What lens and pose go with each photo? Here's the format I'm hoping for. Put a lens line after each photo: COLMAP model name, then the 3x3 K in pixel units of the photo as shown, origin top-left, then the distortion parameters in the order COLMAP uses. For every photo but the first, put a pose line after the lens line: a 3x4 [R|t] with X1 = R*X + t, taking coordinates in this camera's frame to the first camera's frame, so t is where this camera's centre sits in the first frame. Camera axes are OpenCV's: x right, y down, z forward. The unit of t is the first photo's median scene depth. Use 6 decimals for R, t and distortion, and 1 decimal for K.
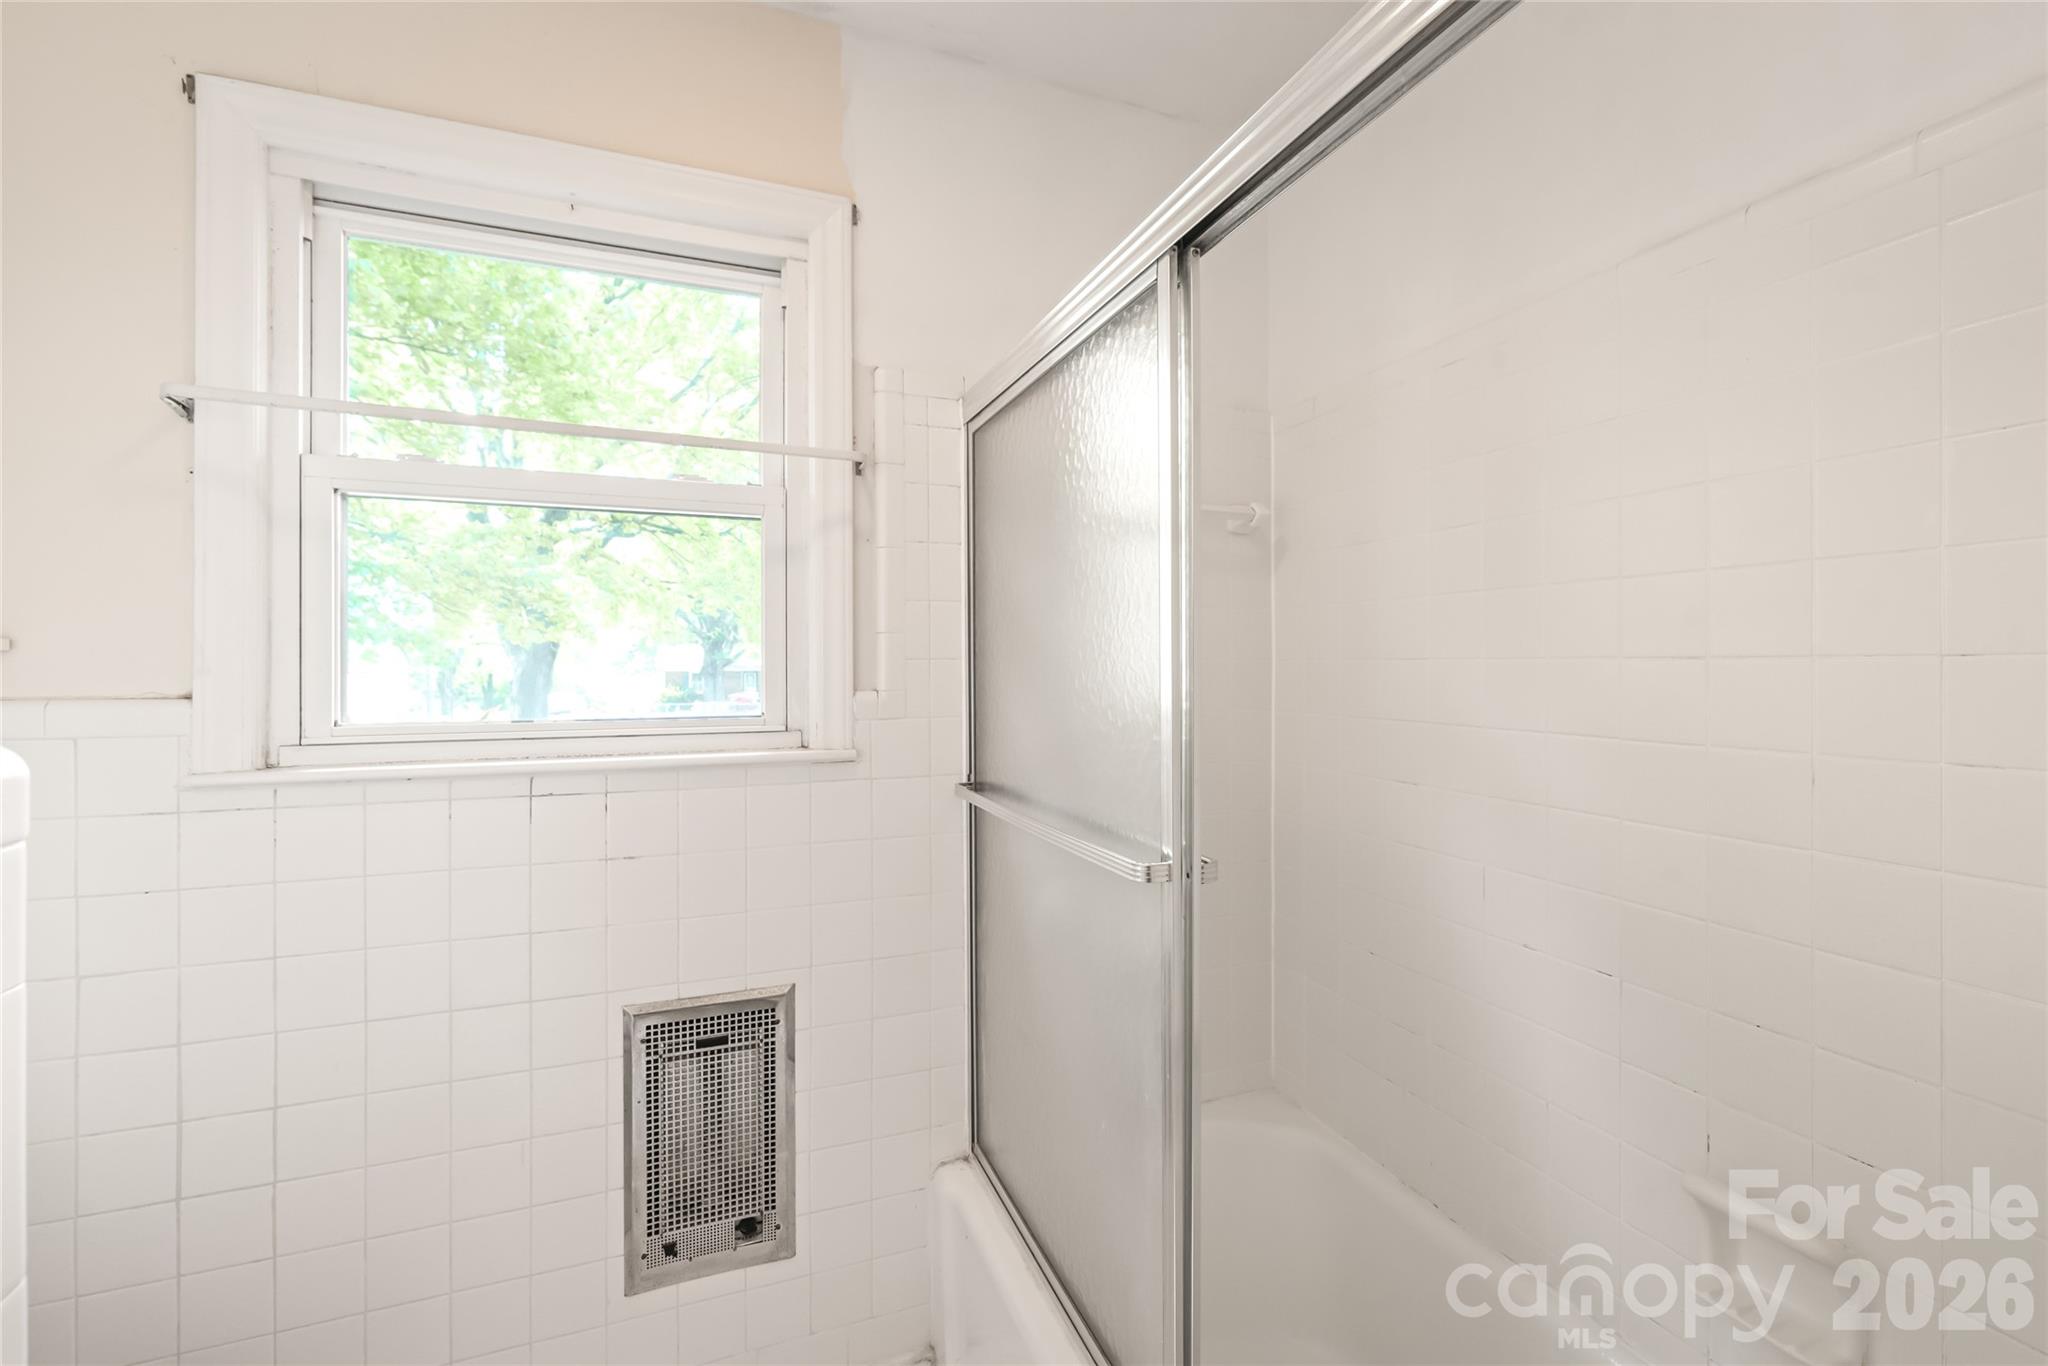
lens RADIAL K [[901.1, 0, 1029.2], [0, 901.1, 660.4], [0, 0, 1]] dist [0.000463, 0.000002]
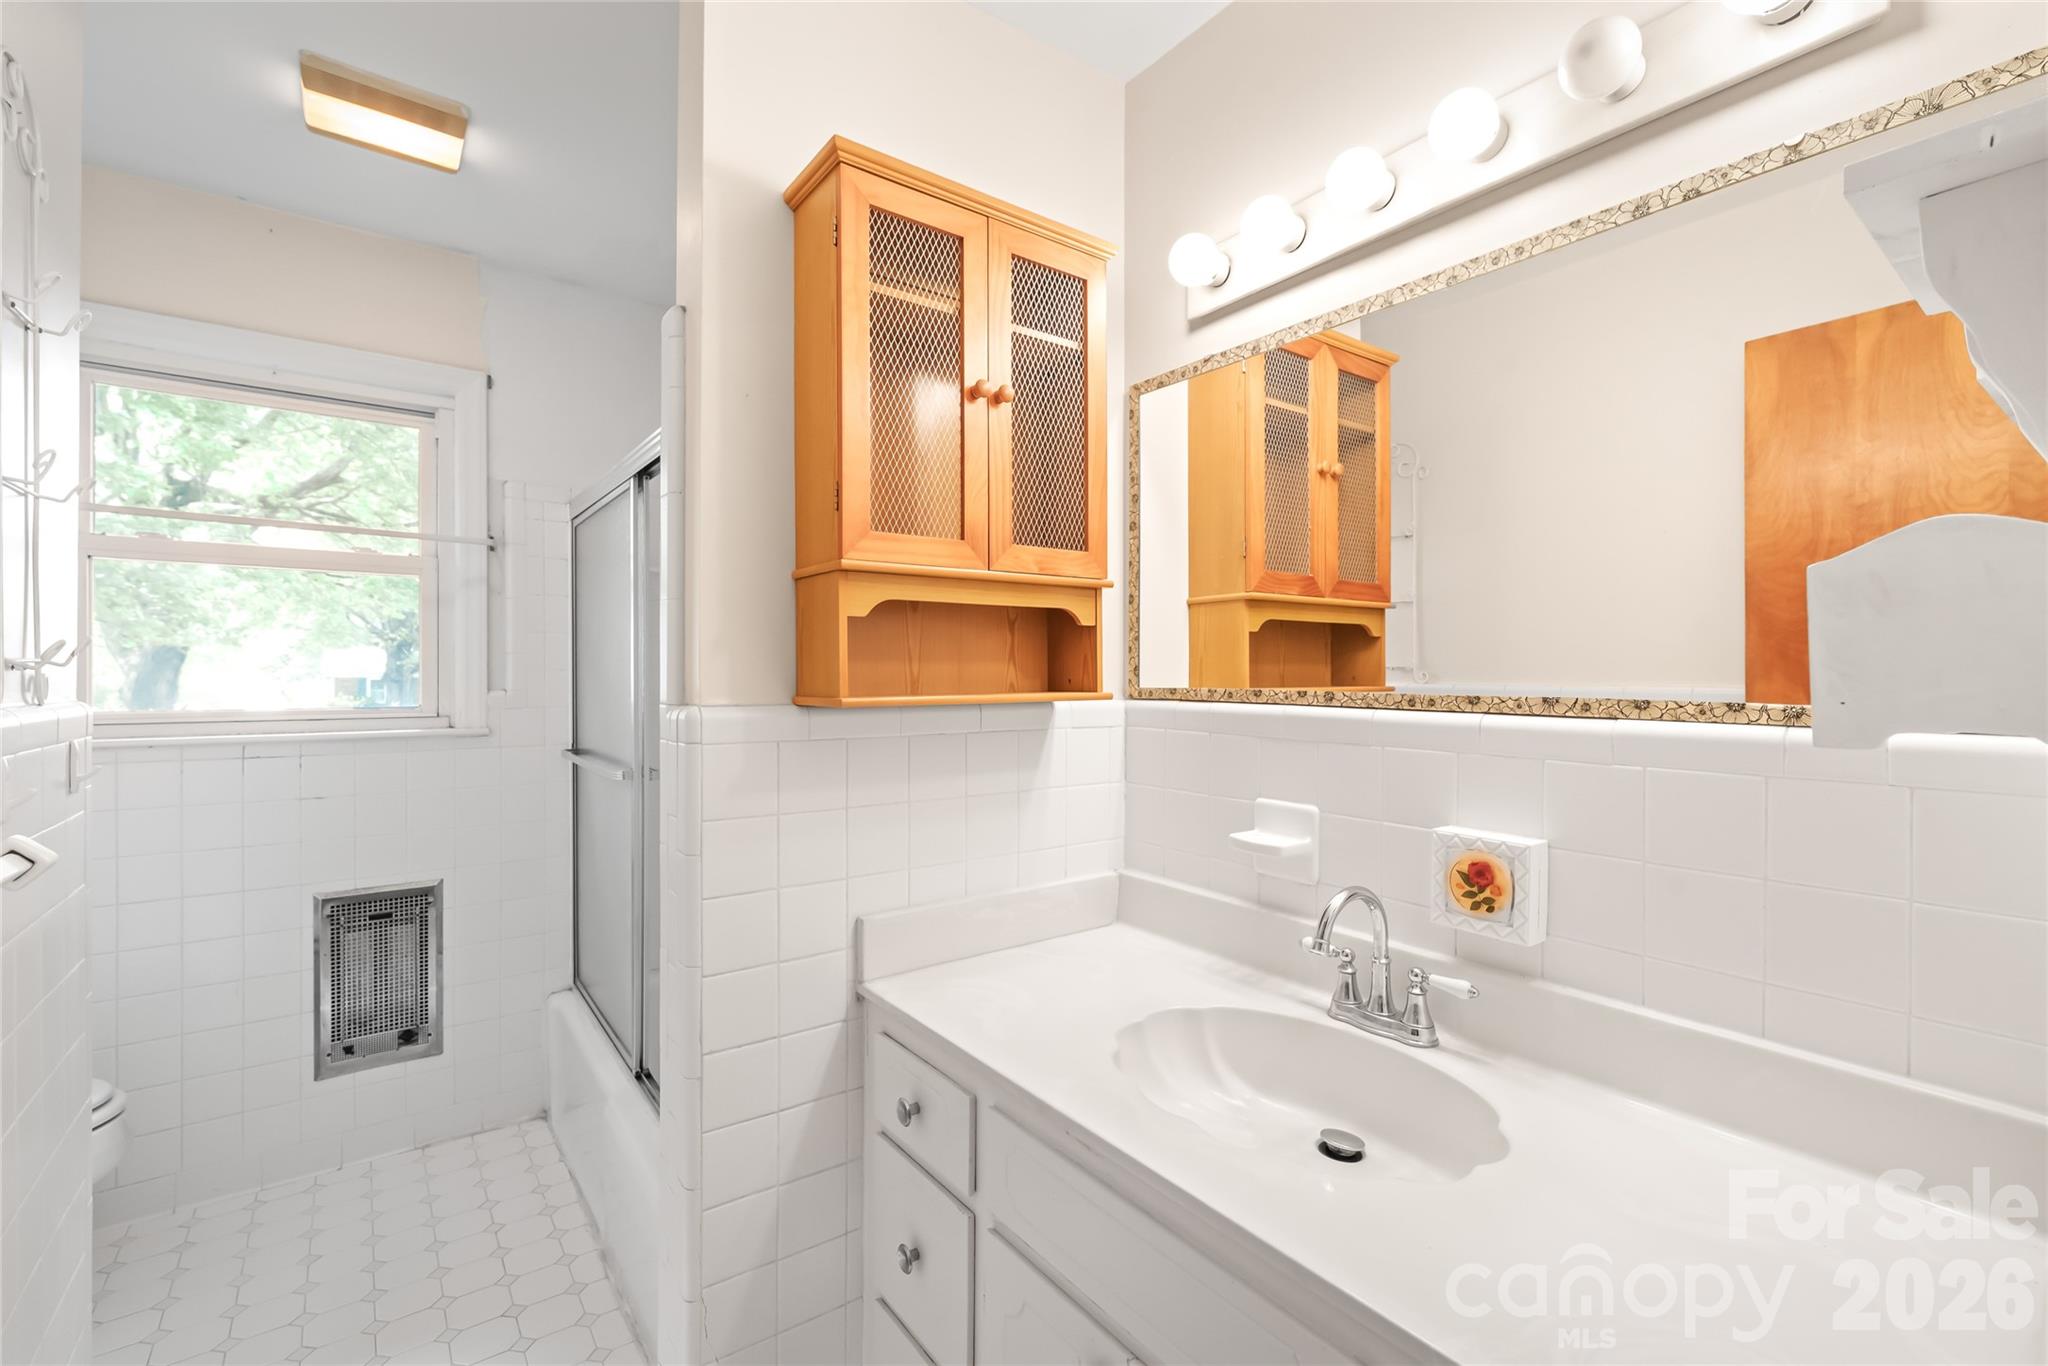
lens RADIAL K [[871.7, 0, 1017.3], [0, 871.7, 675.4], [0, 0, 1]] dist [0.002097, 0.000232]
pose [[0.961164, 0.004017, 0.275948, 0.268662], [-0.006151, 0.999958, 0.006866, -0.008407], [-0.275909, -0.008297, 0.961148, -0.699923]]
